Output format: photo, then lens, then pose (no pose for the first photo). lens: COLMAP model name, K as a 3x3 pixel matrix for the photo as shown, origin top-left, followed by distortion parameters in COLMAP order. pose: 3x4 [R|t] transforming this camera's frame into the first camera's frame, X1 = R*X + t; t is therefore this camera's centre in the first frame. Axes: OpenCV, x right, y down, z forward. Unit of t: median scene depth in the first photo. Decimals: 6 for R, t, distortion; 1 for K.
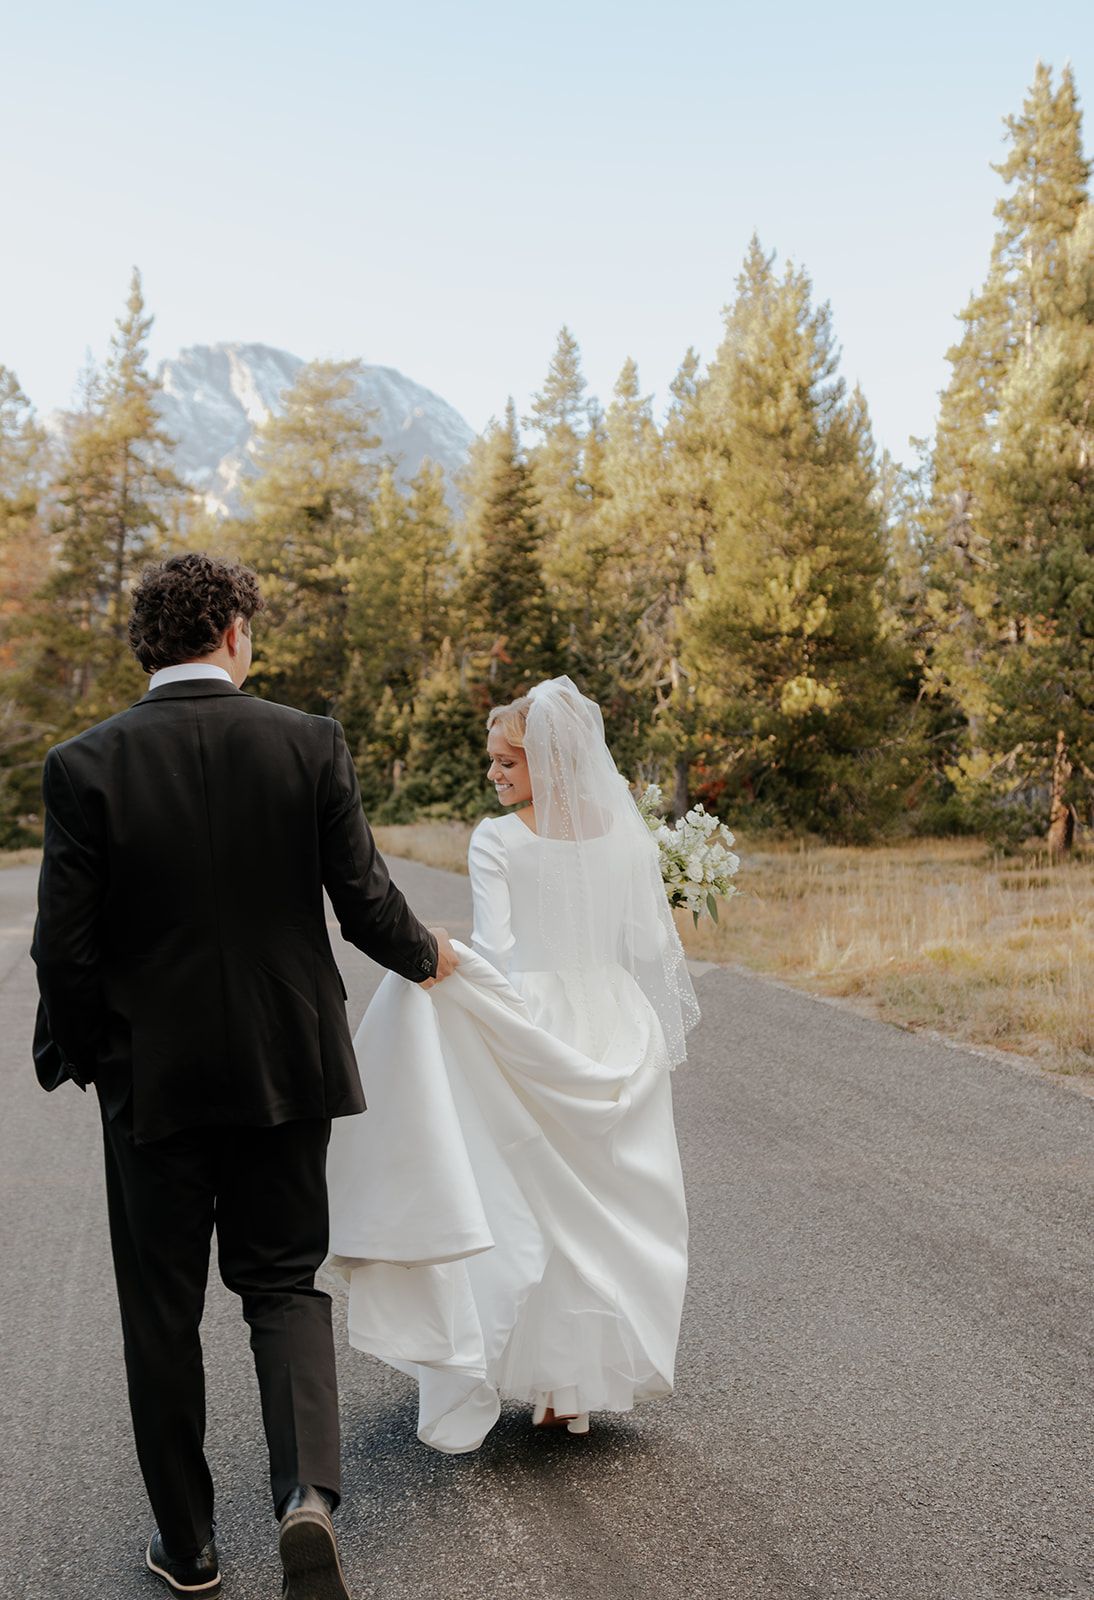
lens RADIAL K [[1932.2, 0, 547.0], [0, 1932.2, 800.0], [0, 0, 1]] dist [-0.011496, -0.022740]
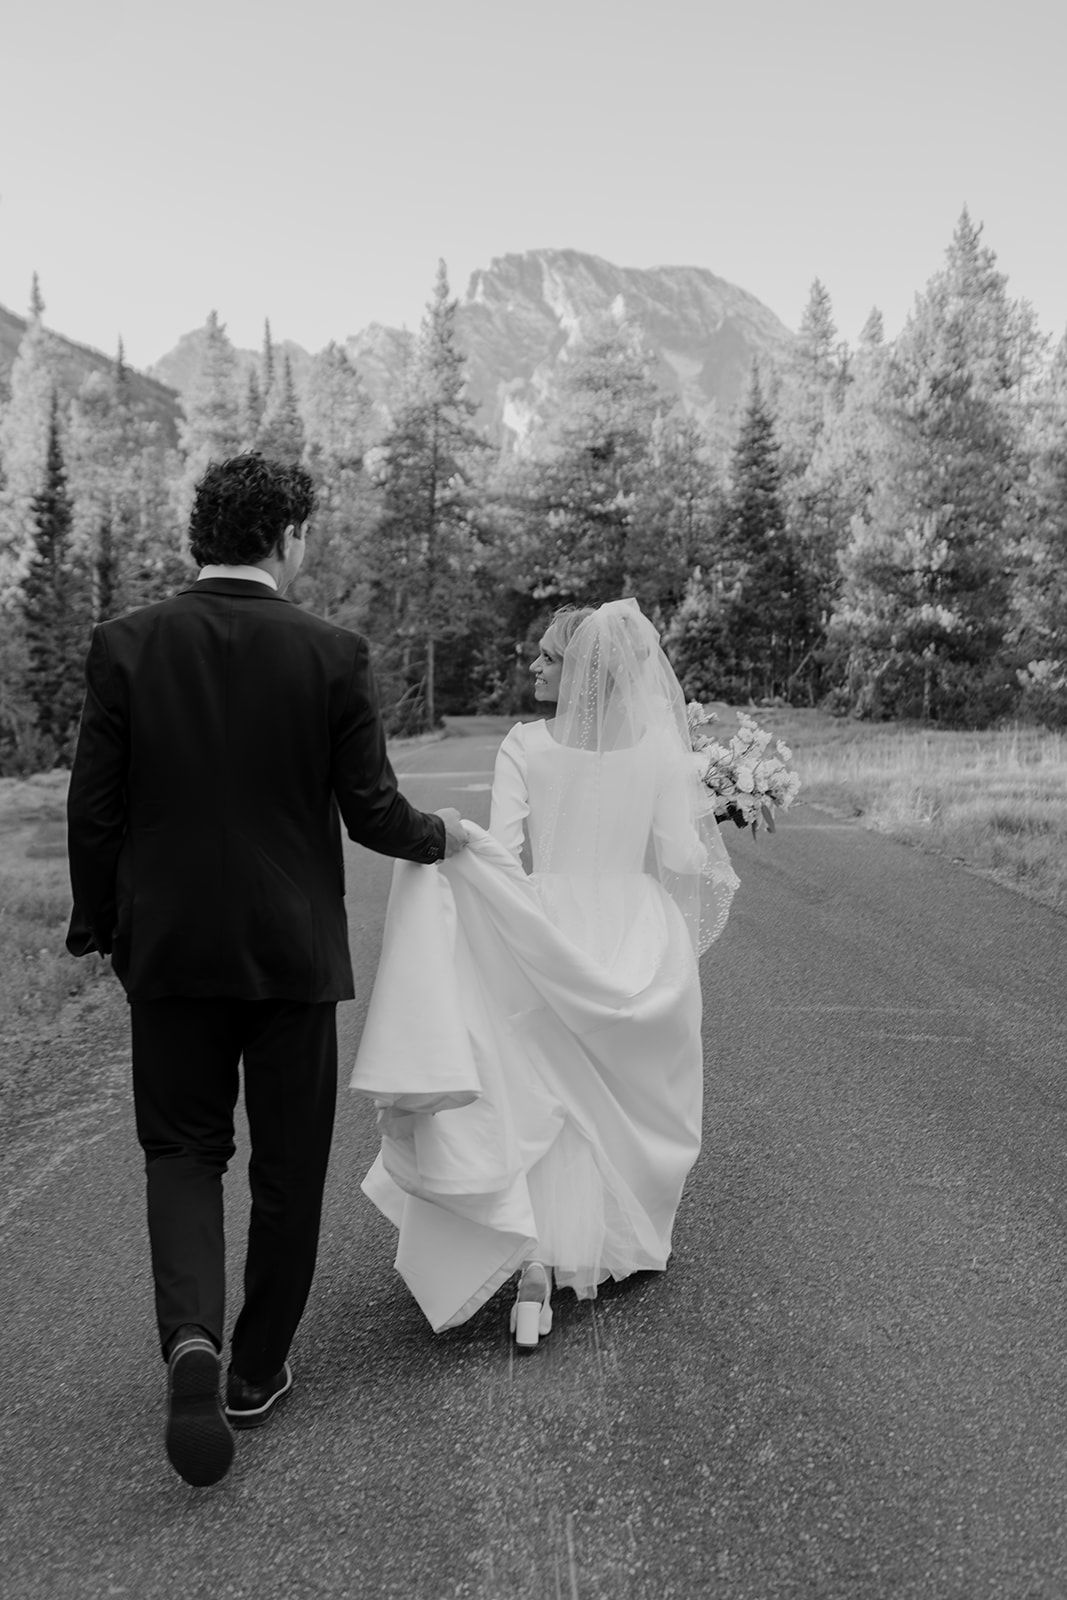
lens RADIAL K [[1922.4, 0, 533.5], [0, 1922.4, 800.0], [0, 0, 1]] dist [0.149013, -0.644742]
pose [[0.985761, 0.000333, -0.168152, 0.046161], [0.007703, 0.998859, 0.047135, 0.003517], [0.167975, -0.047759, 0.984634, -0.194519]]
